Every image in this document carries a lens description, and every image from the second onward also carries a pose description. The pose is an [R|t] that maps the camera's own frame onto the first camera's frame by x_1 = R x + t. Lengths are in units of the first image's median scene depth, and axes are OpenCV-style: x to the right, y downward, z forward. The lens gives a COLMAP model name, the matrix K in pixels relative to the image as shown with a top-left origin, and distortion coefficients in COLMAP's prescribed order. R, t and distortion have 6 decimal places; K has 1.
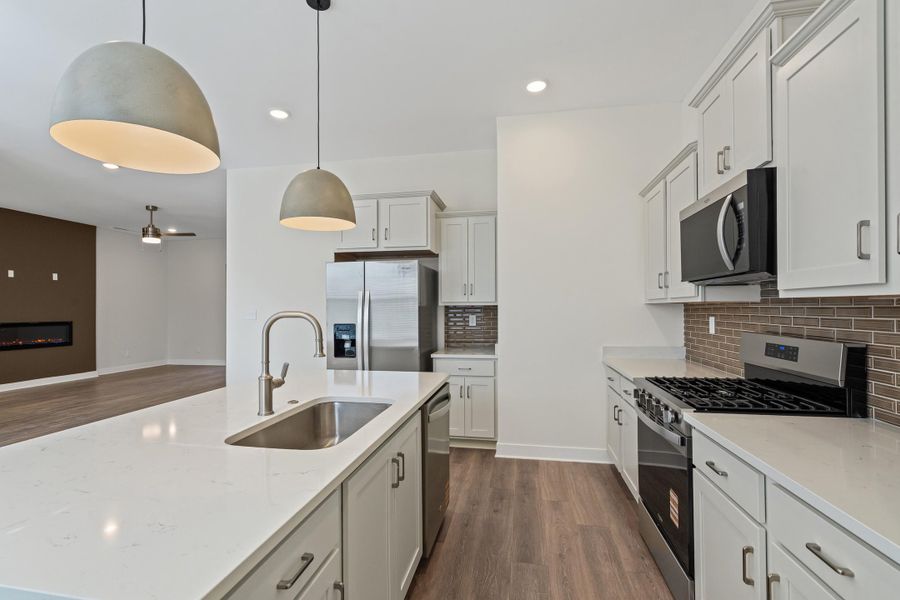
lens RADIAL K [[407.8, 0, 438.5], [0, 407.8, 304.4], [0, 0, 1]] dist [-0.010046, 0.005513]
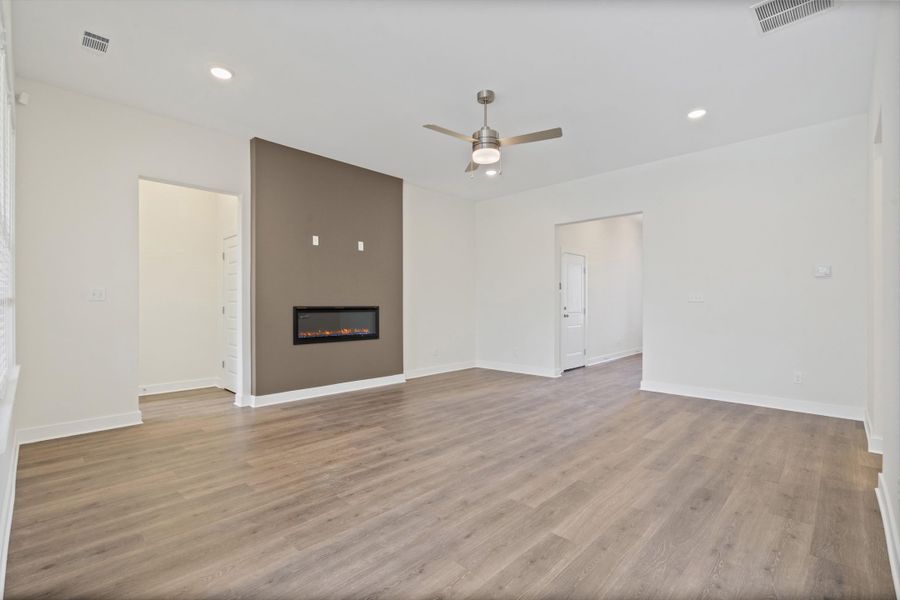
lens RADIAL K [[407.8, 0, 444.2], [0, 407.8, 302.4], [0, 0, 1]] dist [-0.010046, 0.005513]
pose [[0.833540, 0.003301, -0.552449, -0.901782], [0.004451, 0.999910, 0.012690, 0.058933], [0.552441, -0.013037, 0.833450, 1.027589]]
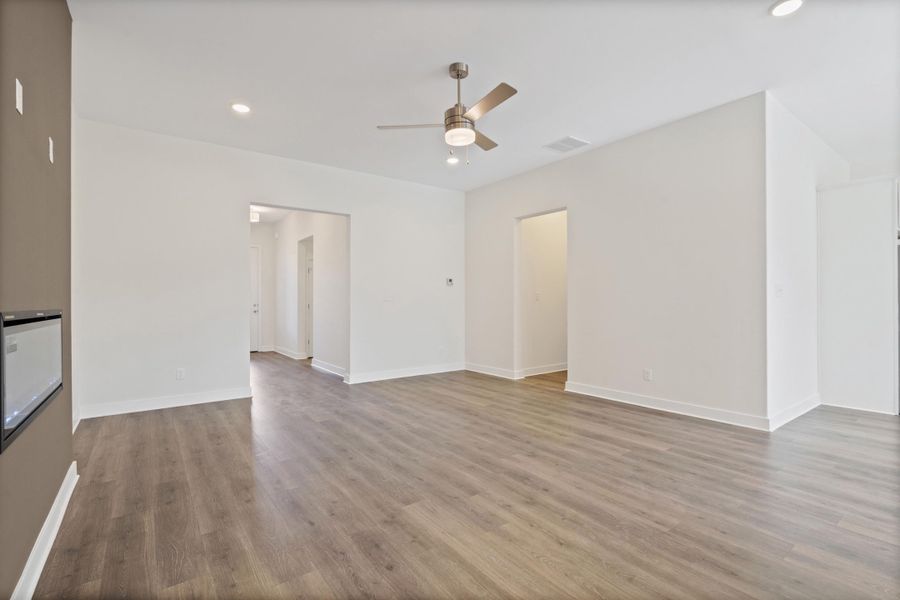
lens RADIAL K [[407.8, 0, 441.4], [0, 407.8, 301.9], [0, 0, 1]] dist [-0.010046, 0.005513]
pose [[0.682919, 0.005291, 0.730475, -2.144851], [-0.012726, 0.999908, 0.004655, 0.070787], [-0.730384, -0.012475, 0.682923, 1.360404]]
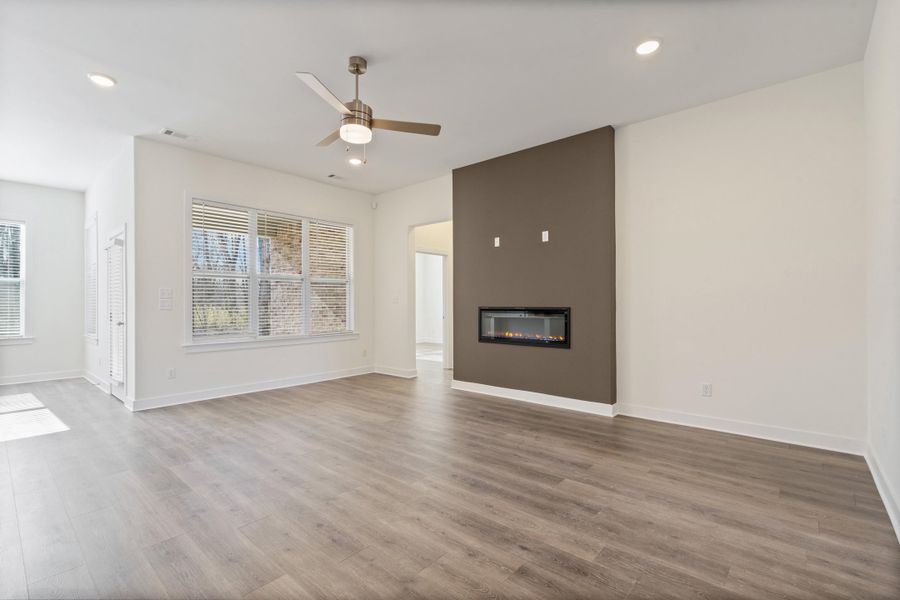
lens RADIAL K [[407.8, 0, 442.5], [0, 407.8, 302.1], [0, 0, 1]] dist [-0.010046, 0.005513]
pose [[-0.506799, 0.004313, -0.862053, -0.703398], [0.020012, 0.999777, -0.006762, 0.078646], [0.861832, -0.020679, -0.506772, 2.630202]]
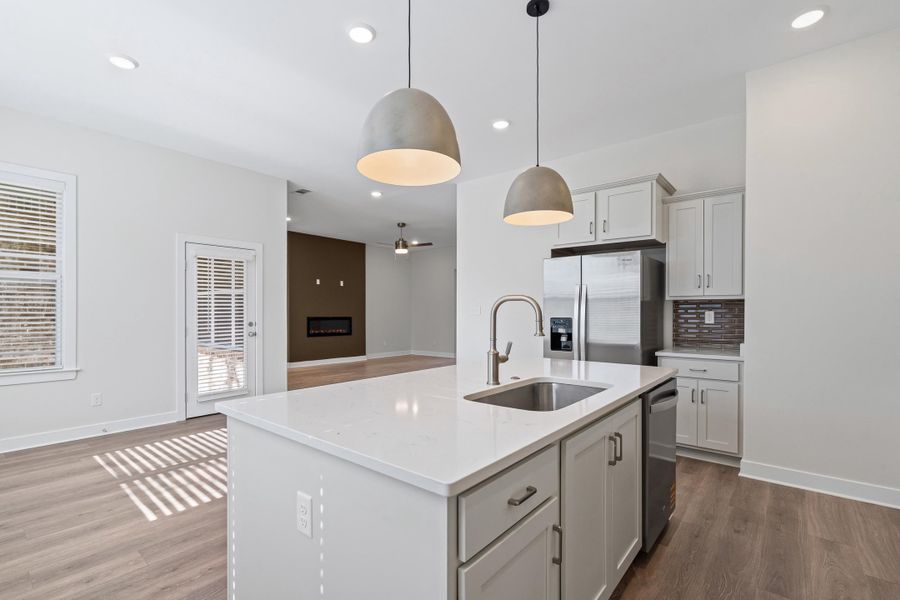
lens RADIAL K [[407.8, 0, 446.5], [0, 407.8, 313.8], [0, 0, 1]] dist [-0.010046, 0.005513]
pose [[0.878582, 0.007097, -0.477539, 0.005808], [0.000112, 0.999886, 0.015067, 0.025642], [0.477592, -0.013291, 0.878481, -0.040110]]
